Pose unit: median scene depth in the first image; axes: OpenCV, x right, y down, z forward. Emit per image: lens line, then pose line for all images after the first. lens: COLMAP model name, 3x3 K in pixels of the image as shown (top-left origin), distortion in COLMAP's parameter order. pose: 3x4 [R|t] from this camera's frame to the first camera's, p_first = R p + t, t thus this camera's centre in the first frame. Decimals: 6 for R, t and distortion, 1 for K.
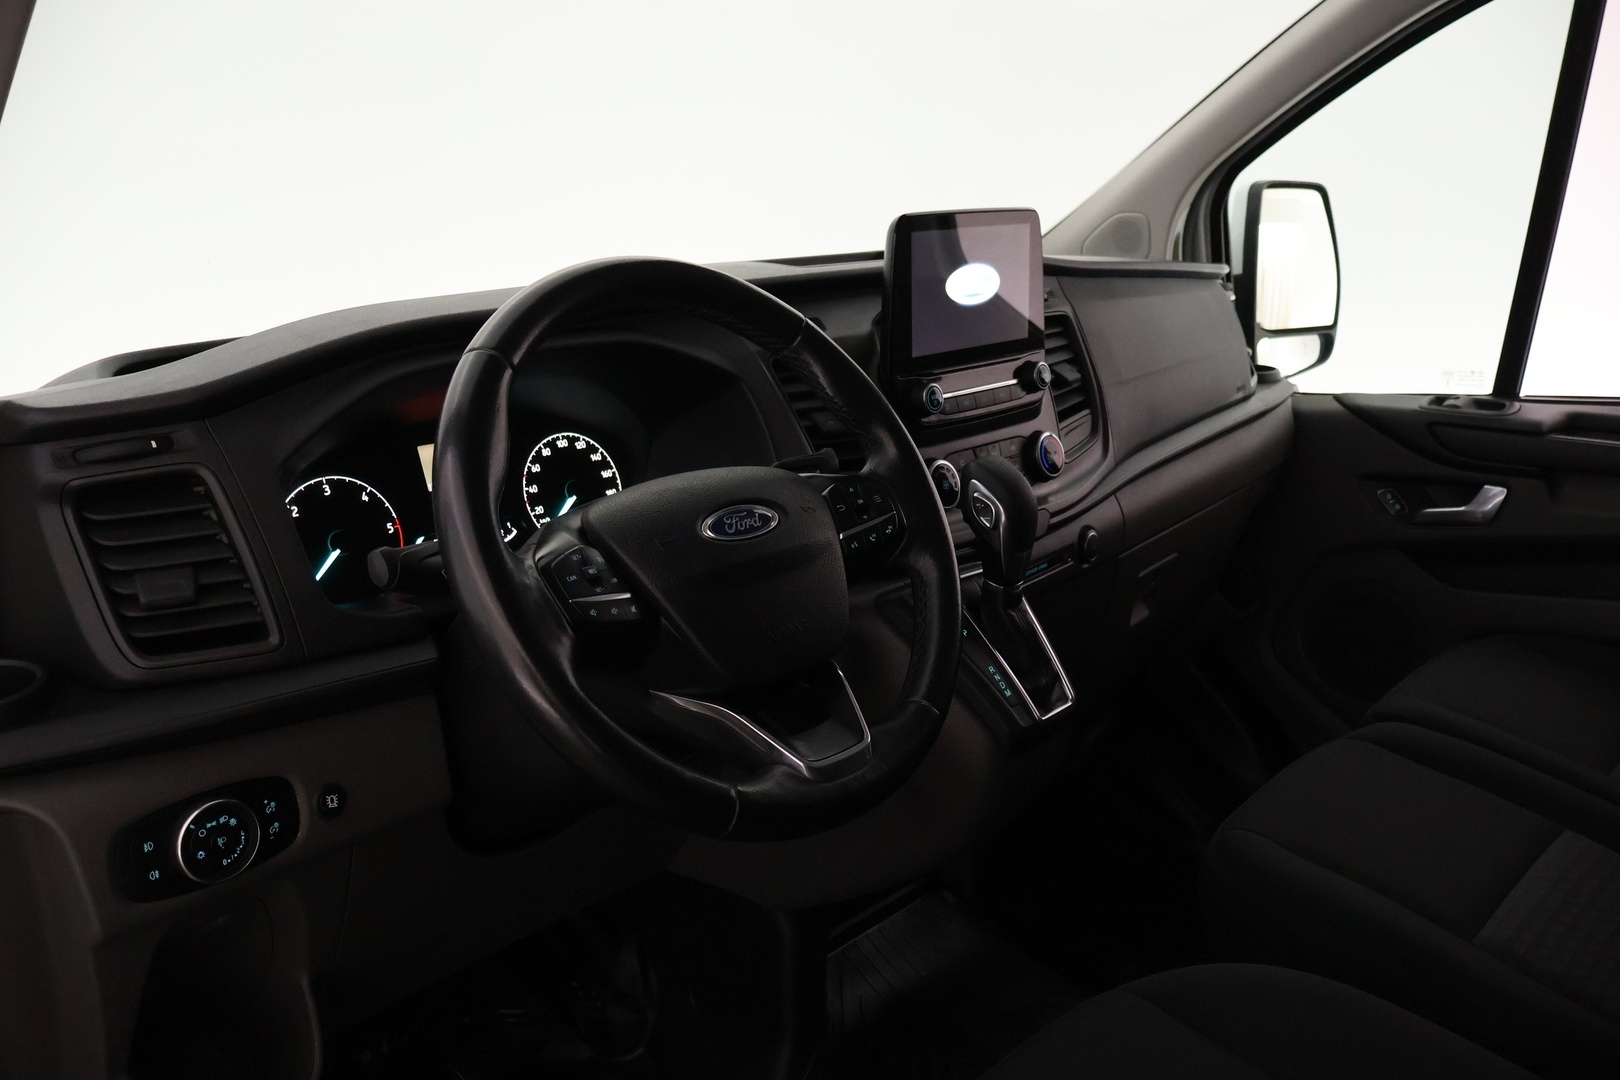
lens RADIAL K [[1386.2, 0, 810.0], [0, 1386.2, 540.0], [0, 0, 1]] dist [-0.008488, -0.007580]
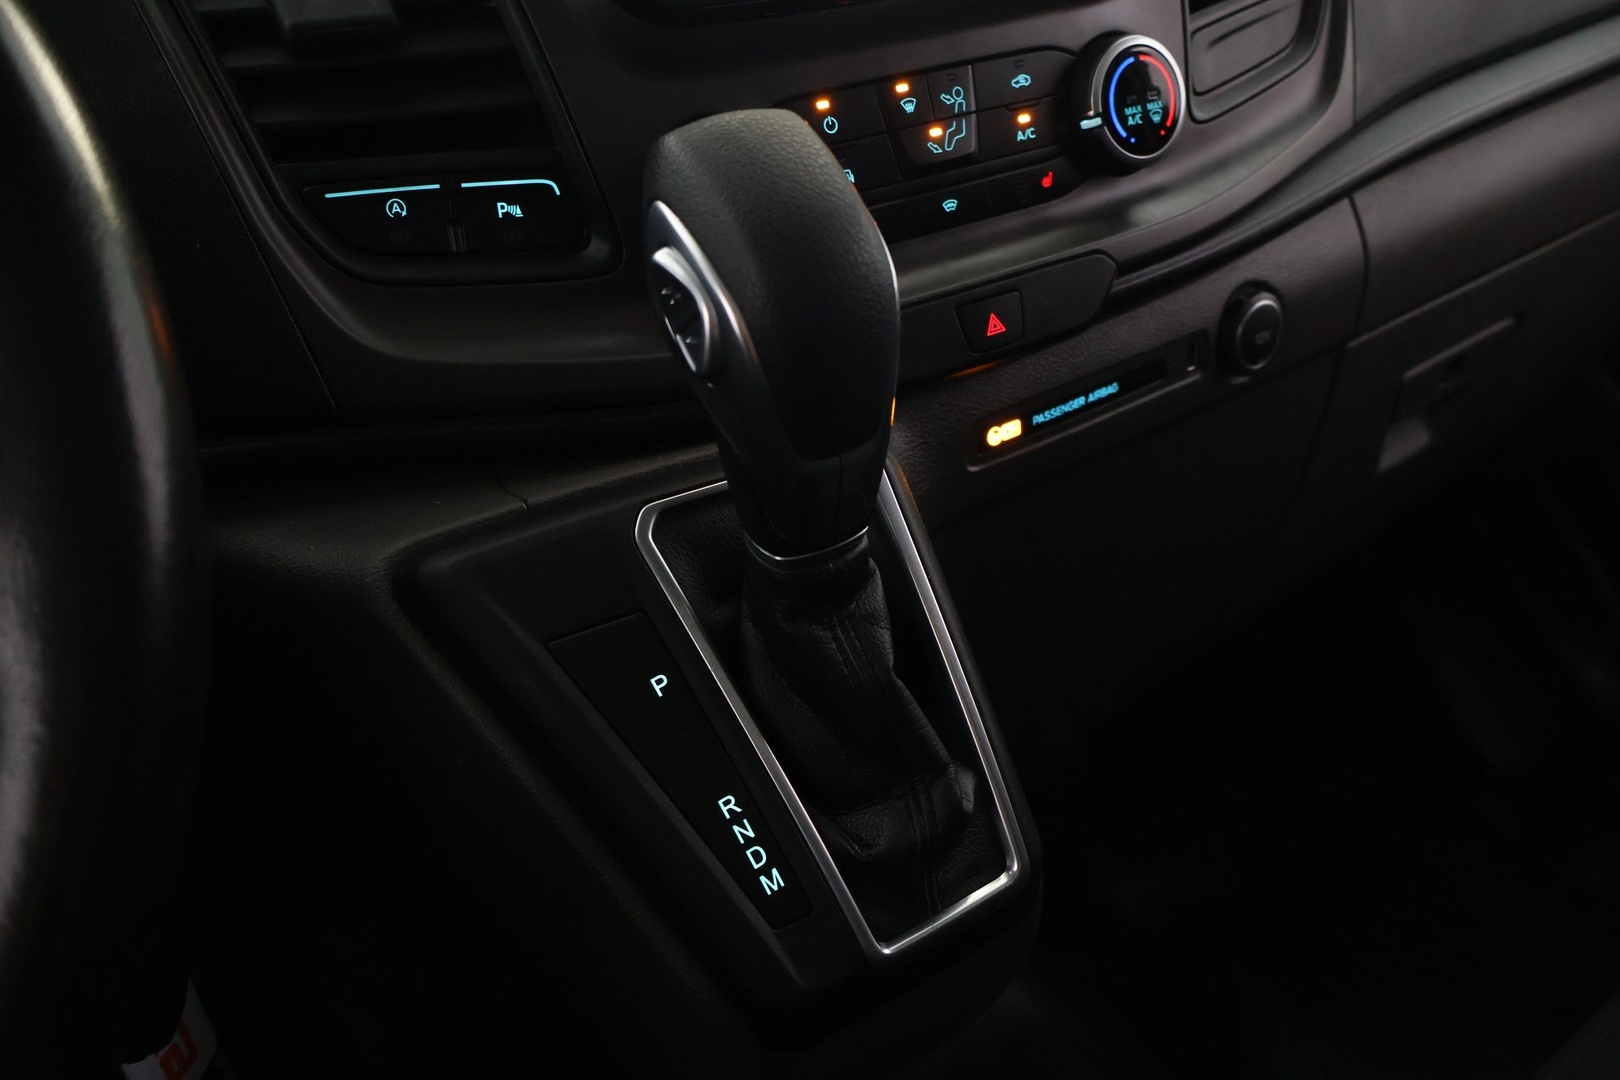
lens RADIAL K [[1386.2, 0, 810.0], [0, 1386.2, 540.0], [0, 0, 1]] dist [-0.008488, -0.007580]
pose [[0.969423, 0.084436, -0.230410, 0.174632], [-0.021173, 0.964218, 0.264263, -0.041669], [0.244479, -0.251304, 0.936524, 0.573067]]
